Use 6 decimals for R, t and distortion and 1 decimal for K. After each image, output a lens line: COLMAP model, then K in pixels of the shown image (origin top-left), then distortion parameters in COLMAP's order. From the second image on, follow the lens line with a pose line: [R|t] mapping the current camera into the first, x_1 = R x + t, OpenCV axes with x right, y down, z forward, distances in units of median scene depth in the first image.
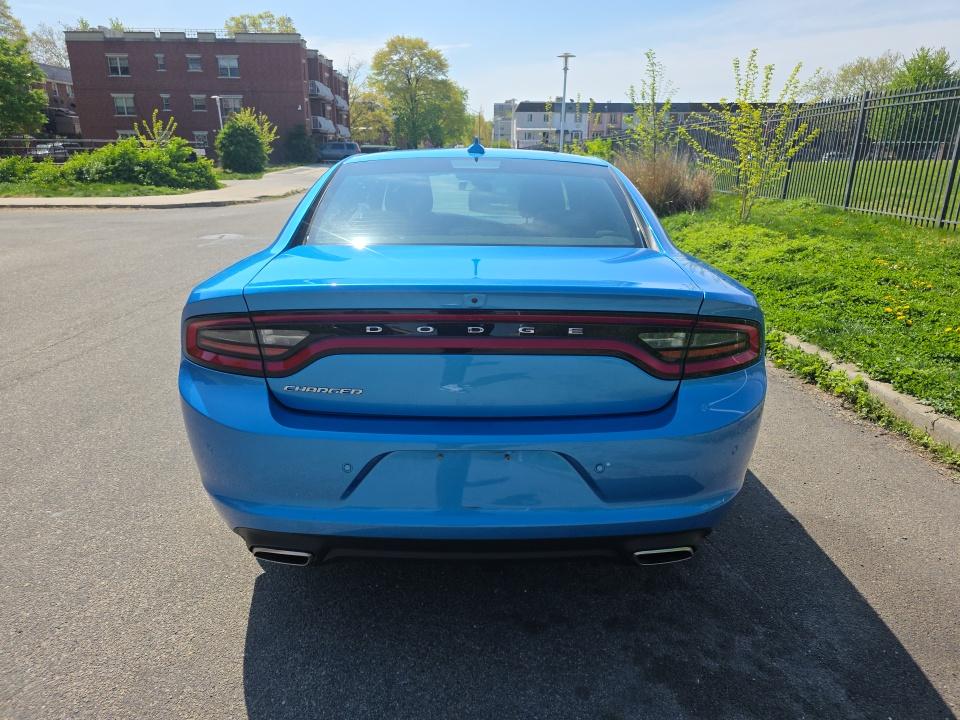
lens RADIAL K [[657.3, 0, 480.0], [0, 657.3, 360.0], [0, 0, 1]] dist [0.048414, -0.045948]
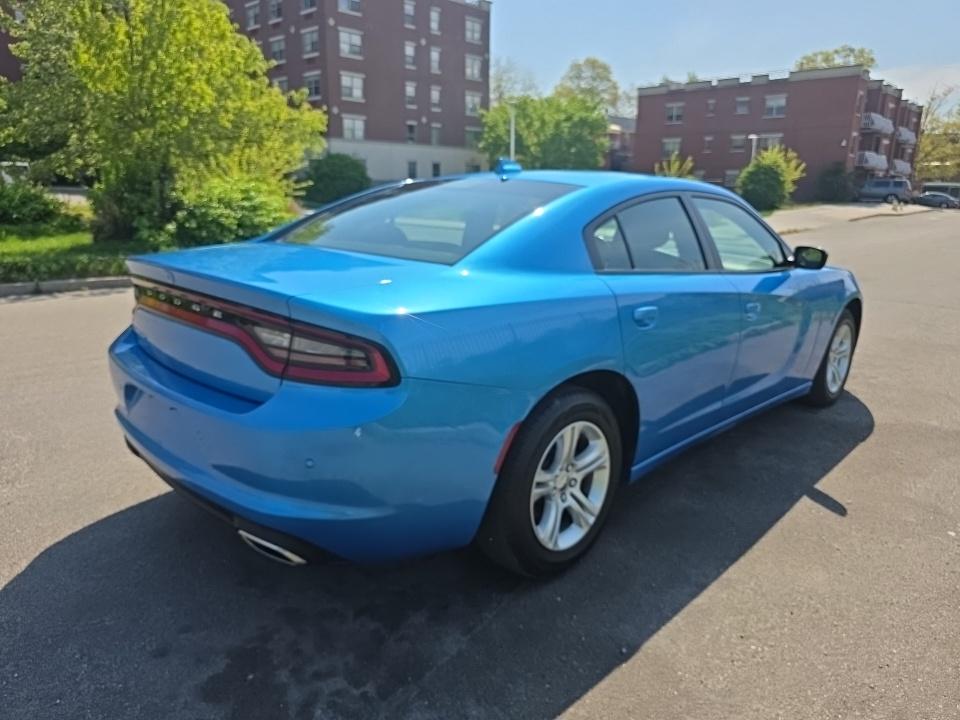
lens RADIAL K [[657.3, 0, 480.0], [0, 657.3, 360.0], [0, 0, 1]] dist [0.048414, -0.045948]
pose [[0.708181, 0.184063, -0.681616, 0.059193], [-0.221082, 0.974679, 0.033503, -0.005124], [0.670524, 0.126967, 0.730943, 0.021576]]
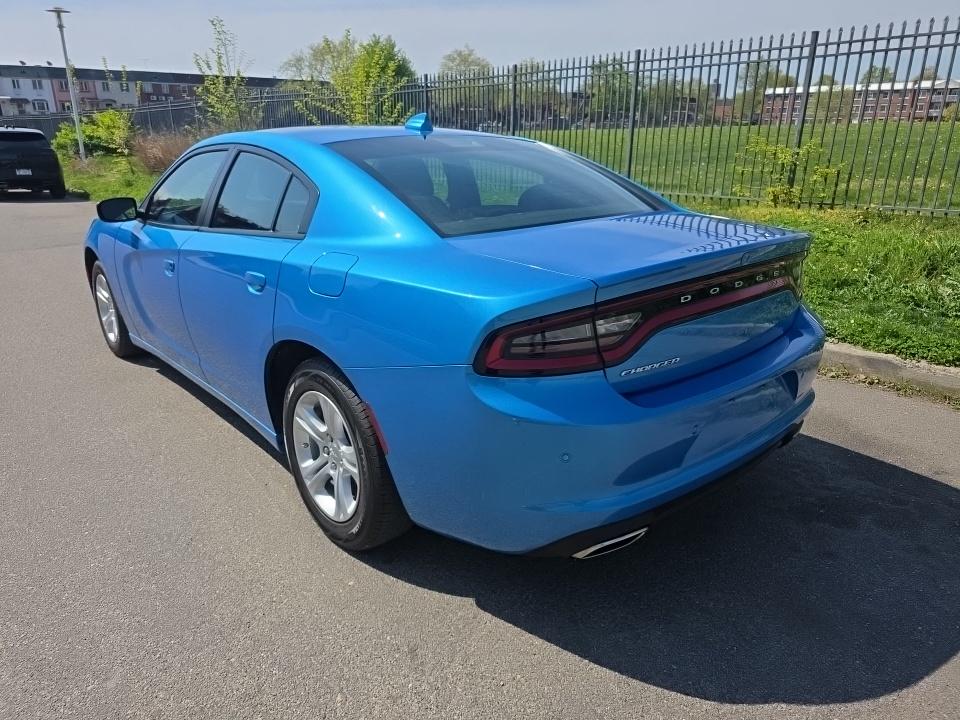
lens RADIAL K [[657.3, 0, 480.0], [0, 657.3, 360.0], [0, 0, 1]] dist [0.048414, -0.045948]
pose [[0.757988, -0.220538, 0.613854, -0.051130], [0.198676, 0.974450, 0.104763, -0.005997], [-0.621274, 0.042549, 0.782437, 0.017001]]
